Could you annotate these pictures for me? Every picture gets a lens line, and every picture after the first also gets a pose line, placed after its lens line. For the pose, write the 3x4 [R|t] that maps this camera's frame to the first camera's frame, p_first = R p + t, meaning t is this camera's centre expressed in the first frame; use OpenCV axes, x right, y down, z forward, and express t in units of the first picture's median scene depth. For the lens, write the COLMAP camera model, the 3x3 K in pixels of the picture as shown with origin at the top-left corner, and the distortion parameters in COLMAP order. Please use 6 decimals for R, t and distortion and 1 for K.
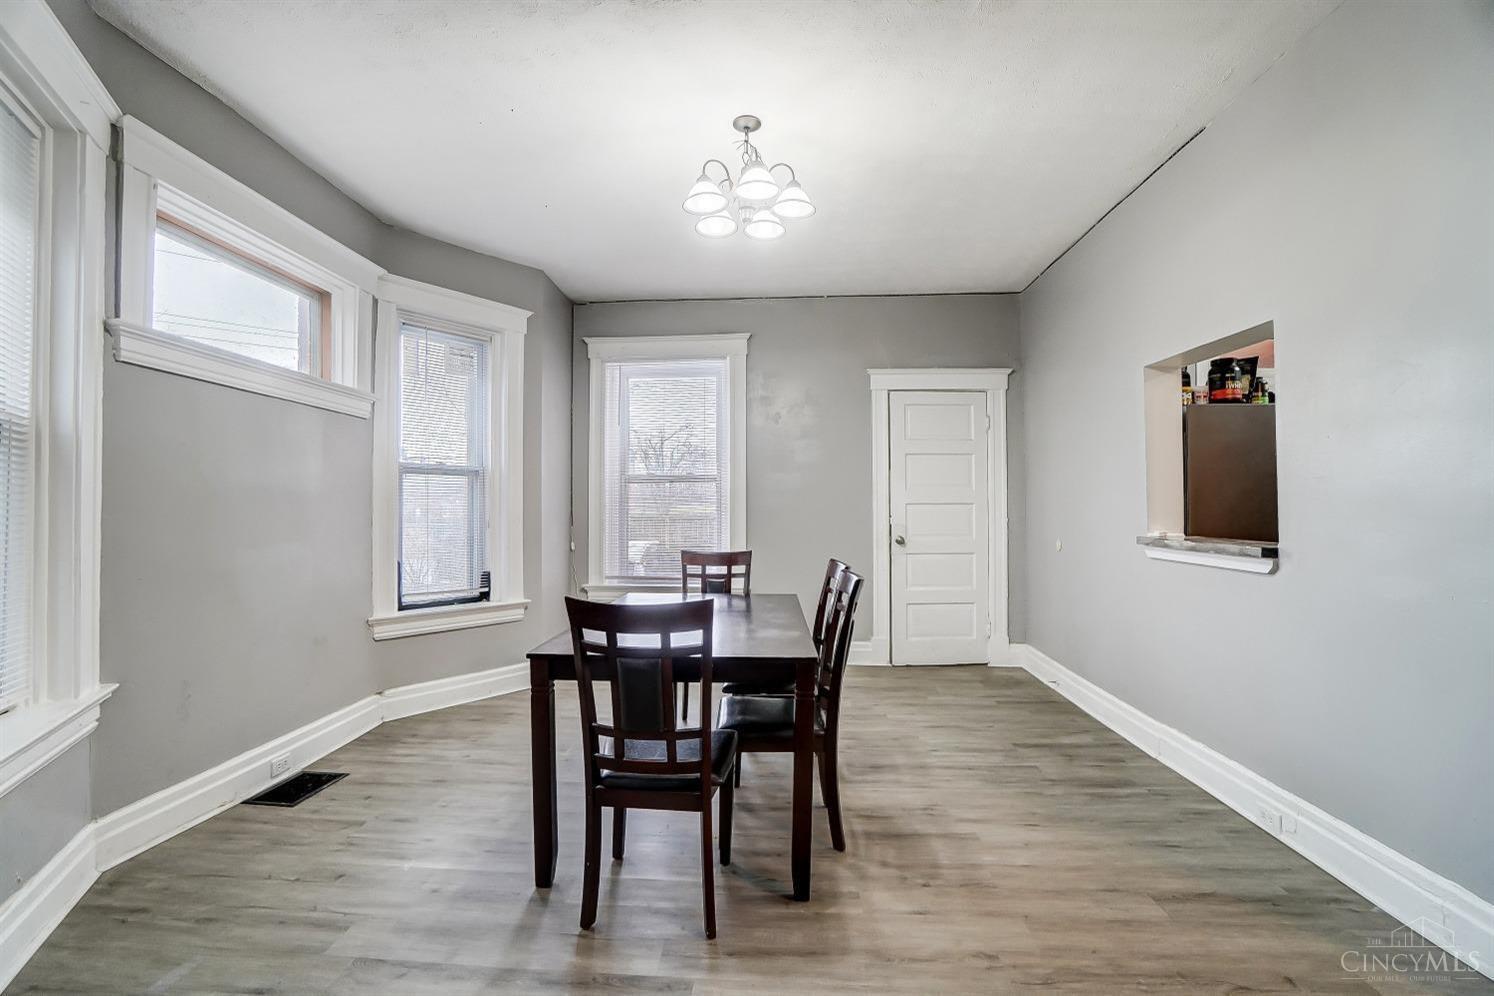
lens RADIAL K [[650.3, 0, 750.4], [0, 650.3, 491.7], [0, 0, 1]] dist [-0.033654, 0.008787]
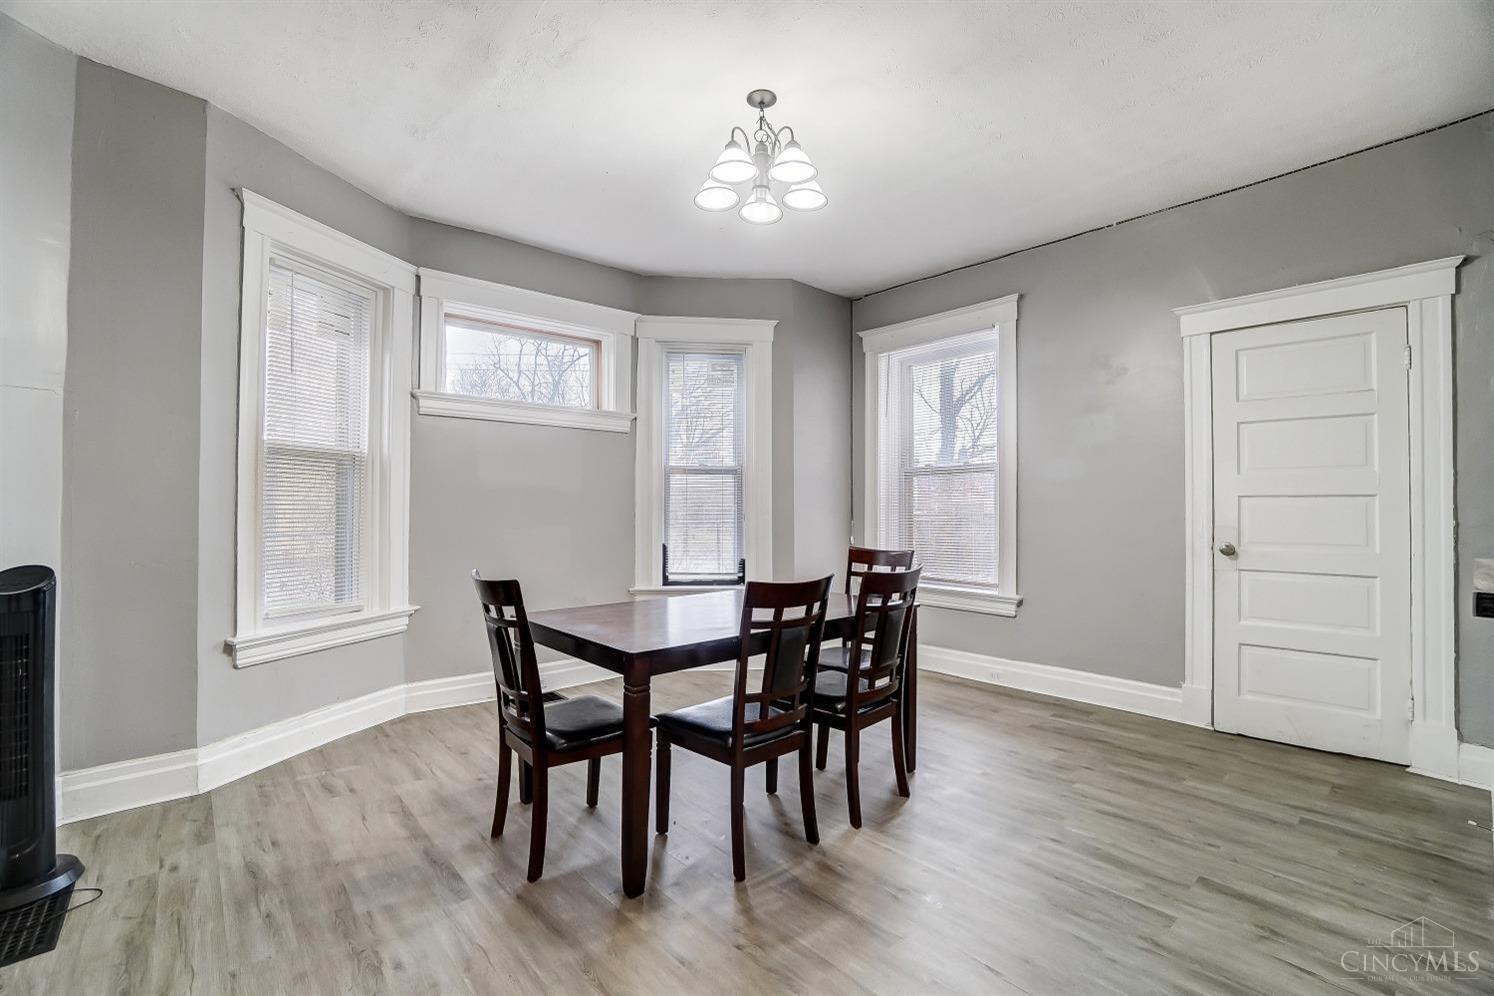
lens RADIAL K [[650.3, 0, 712.7], [0, 650.3, 490.7], [0, 0, 1]] dist [-0.033654, 0.008787]
pose [[0.705455, -0.011309, -0.708665, 0.424103], [0.016324, 0.999867, 0.000294, 0.004899], [0.708567, -0.011776, 0.705545, 0.189763]]
